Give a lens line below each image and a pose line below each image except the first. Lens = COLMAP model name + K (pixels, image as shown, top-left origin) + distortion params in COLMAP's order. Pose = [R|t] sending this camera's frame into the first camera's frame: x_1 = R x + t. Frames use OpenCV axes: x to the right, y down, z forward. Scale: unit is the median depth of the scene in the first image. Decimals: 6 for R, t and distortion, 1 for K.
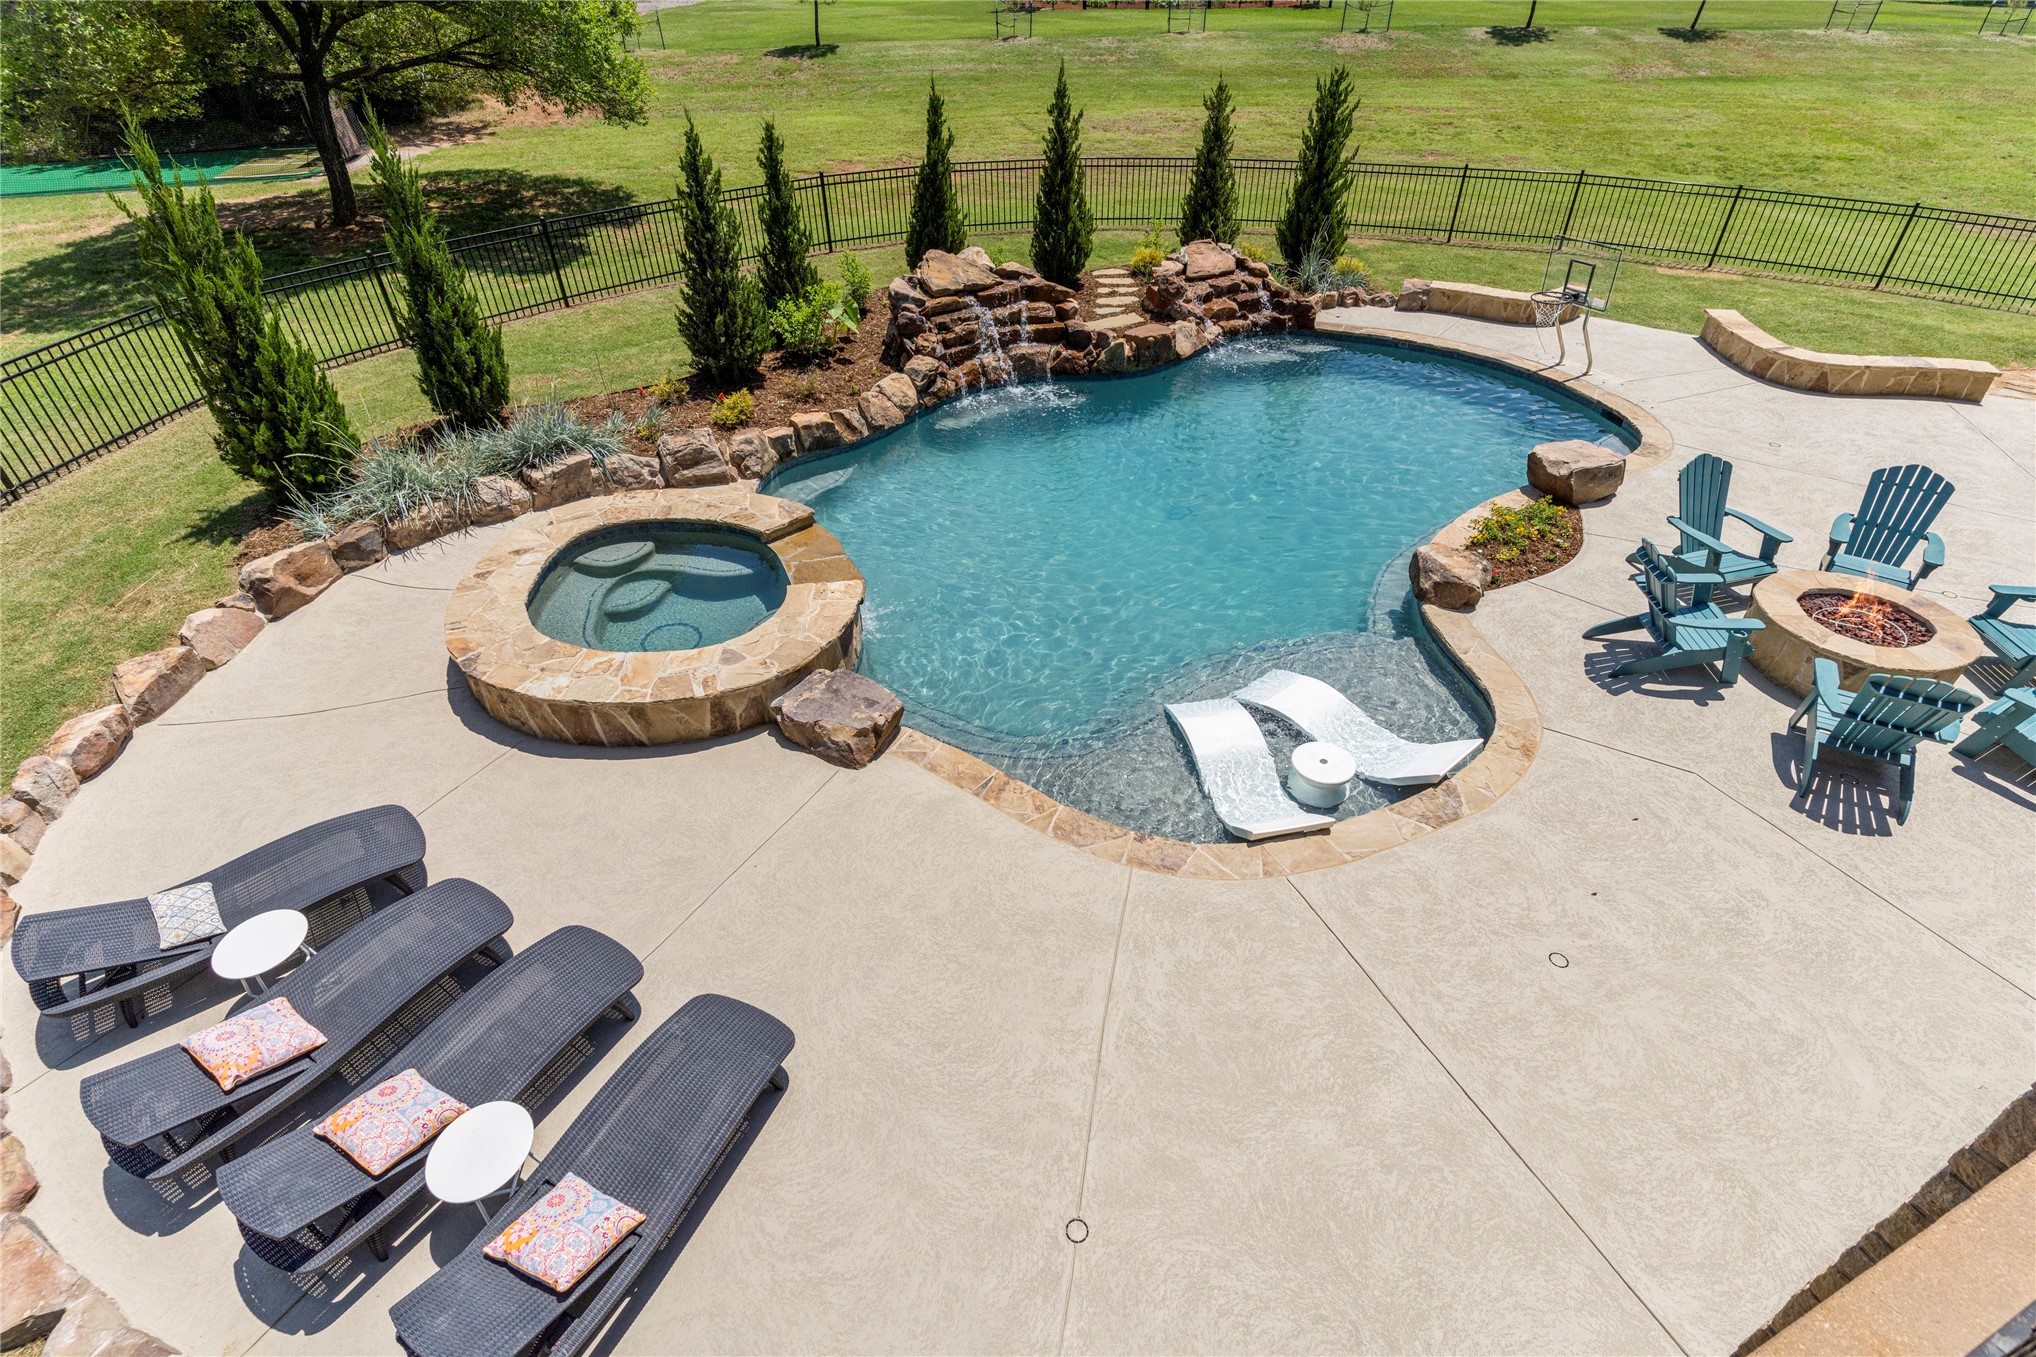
lens RADIAL K [[982.4, 0, 1024.3], [0, 982.4, 675.5], [0, 0, 1]] dist [0.002768, 0.001301]
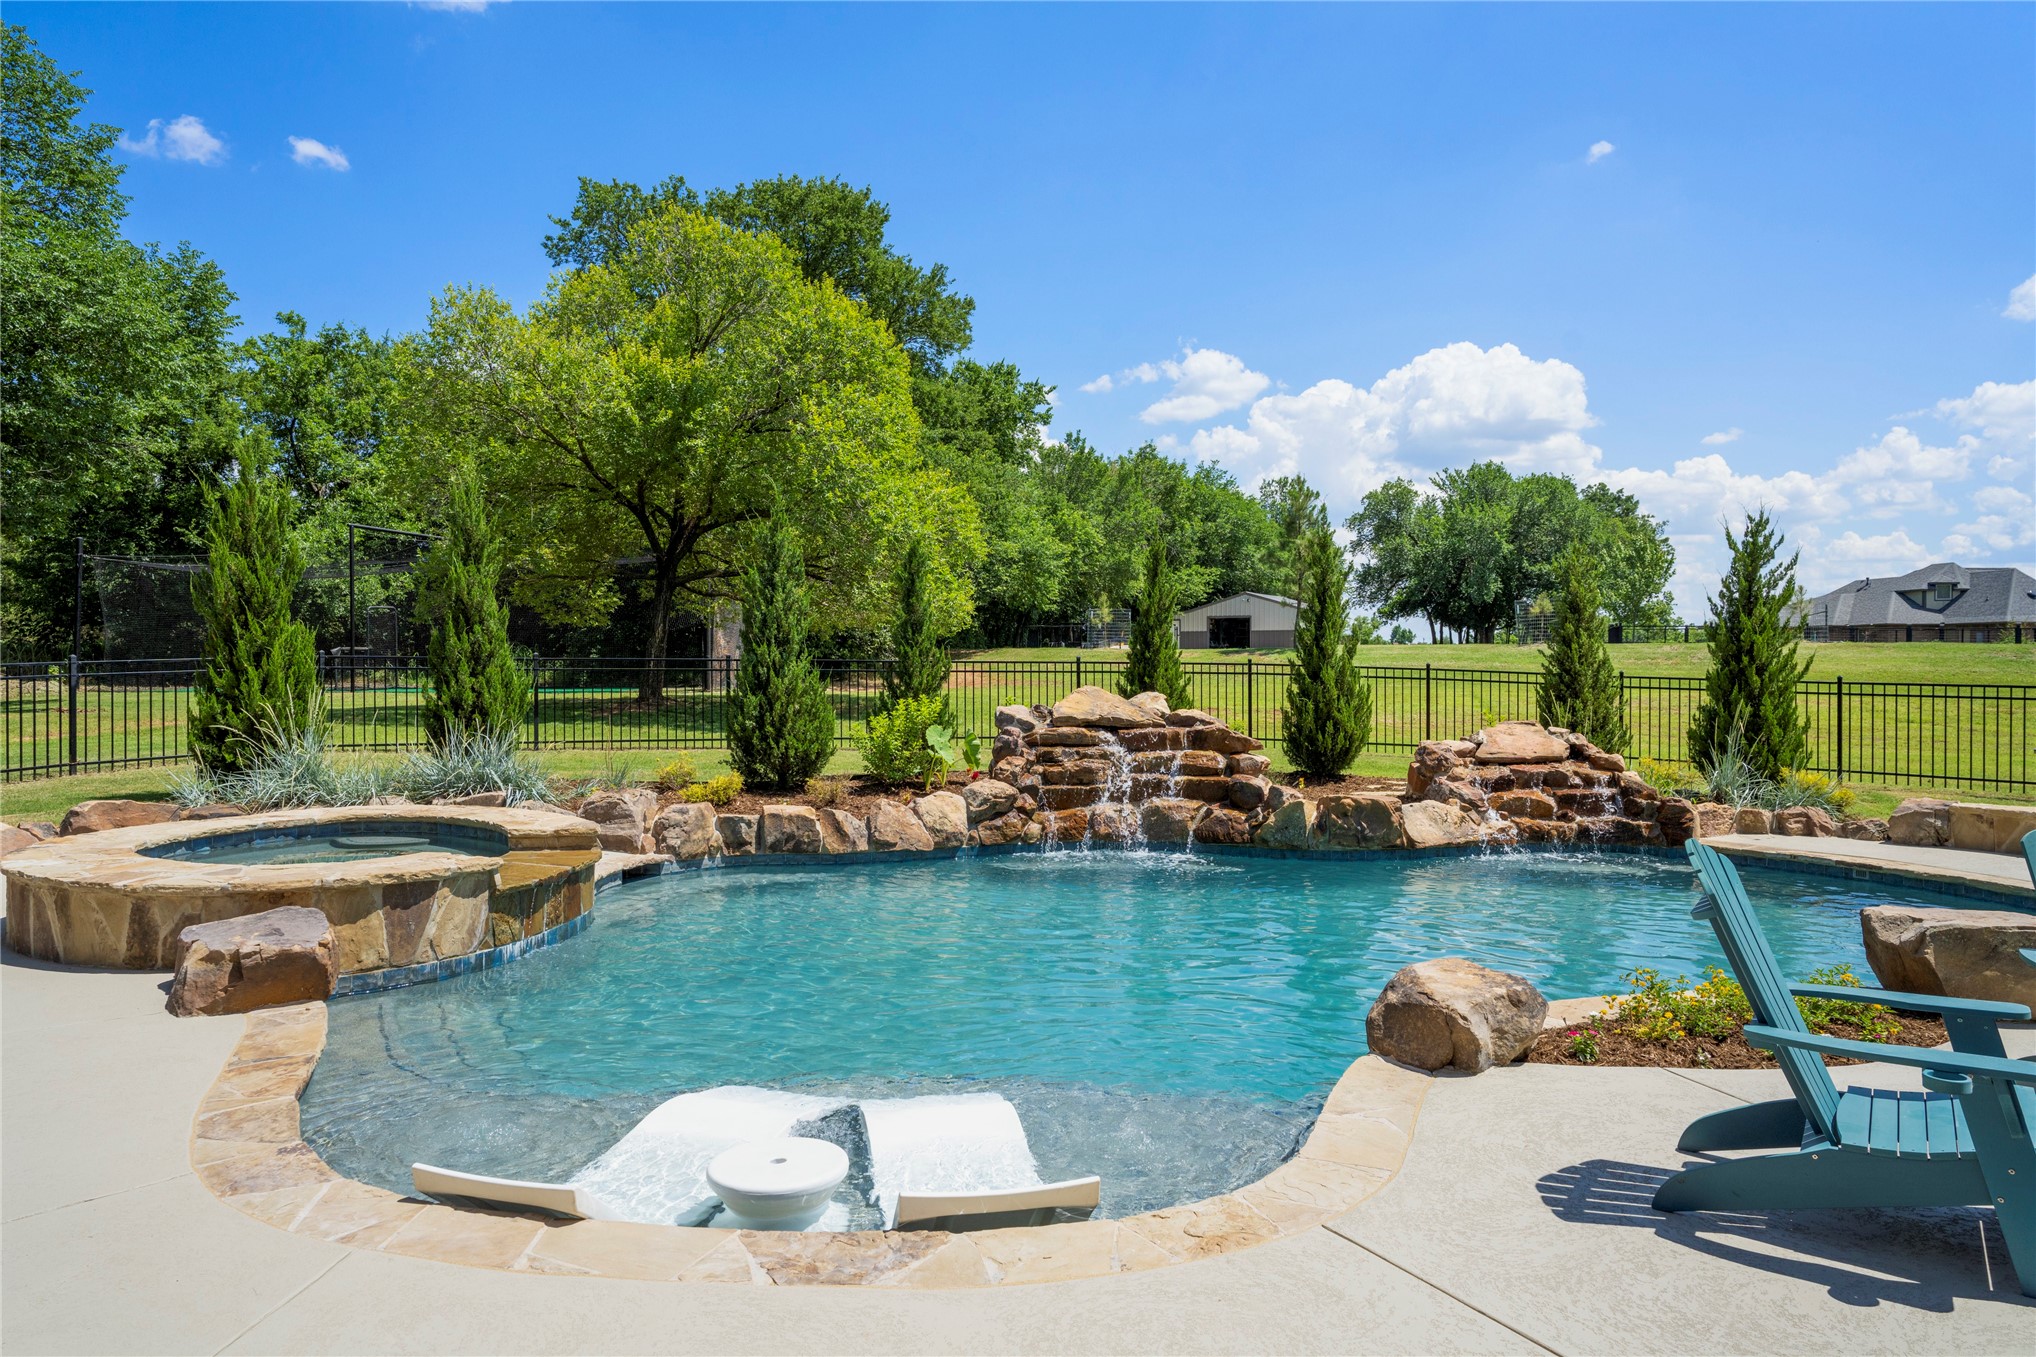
lens RADIAL K [[1321.0, 0, 1020.0], [0, 1321.0, 672.0], [0, 0, 1]] dist [-0.007095, 0.011269]
pose [[0.867365, 0.016464, -0.497401, 0.369969], [-0.308868, 0.801486, -0.512075, 0.097052], [0.390229, 0.597787, 0.700266, 0.260958]]
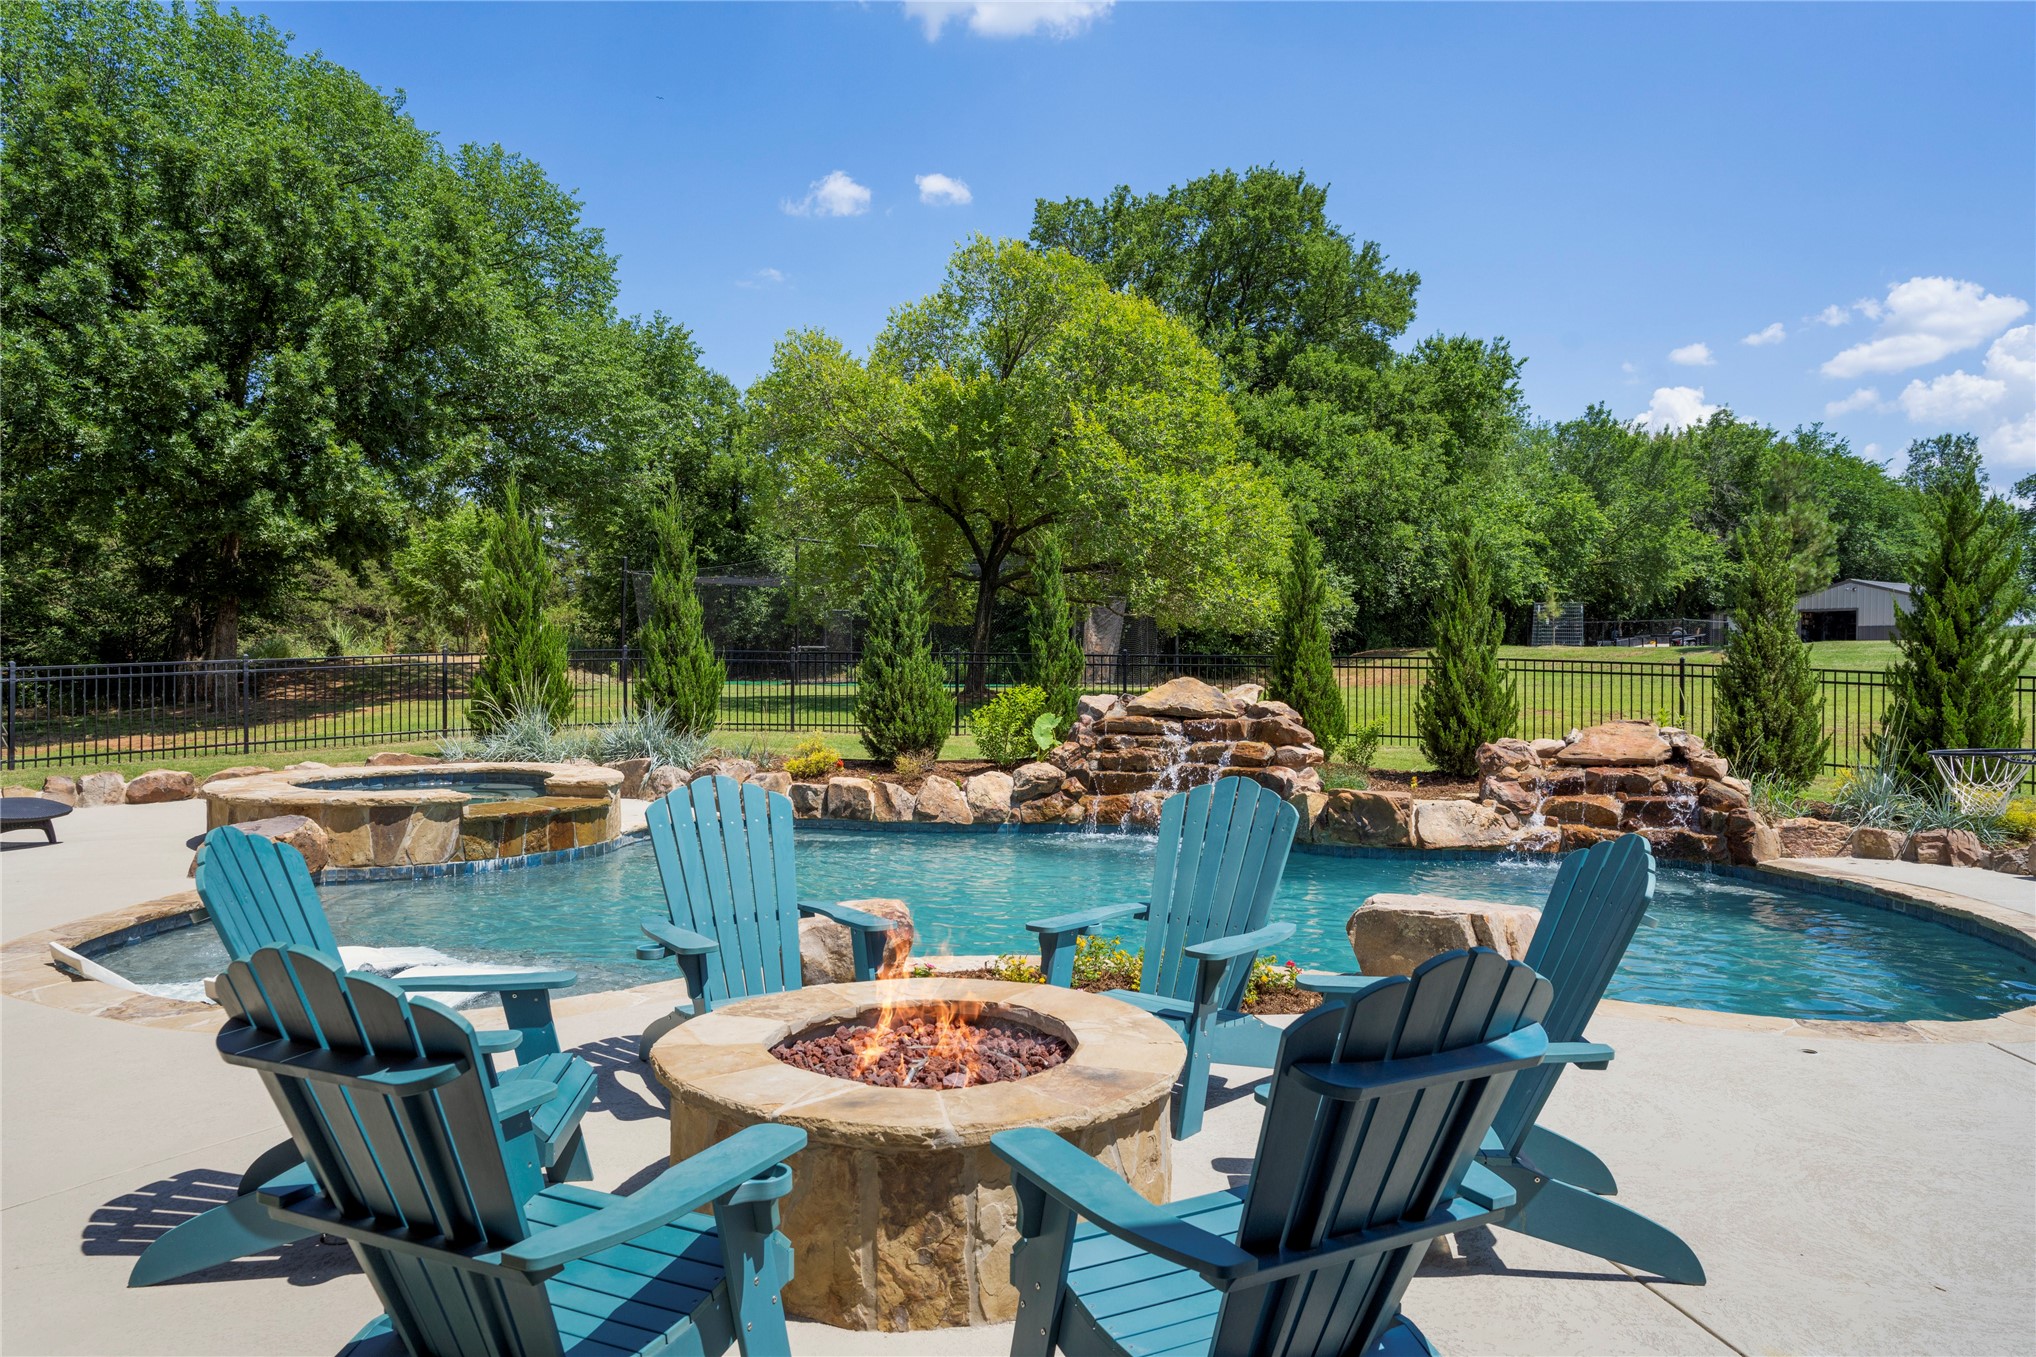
lens RADIAL K [[1383.6, 0, 1013.0], [0, 1383.6, 666.8], [0, 0, 1]] dist [0.008106, 0.010714]
pose [[0.578014, 0.016408, -0.815862, 0.718482], [-0.500874, 0.796439, -0.338837, -0.004641], [0.644225, 0.604496, 0.468571, 0.402336]]
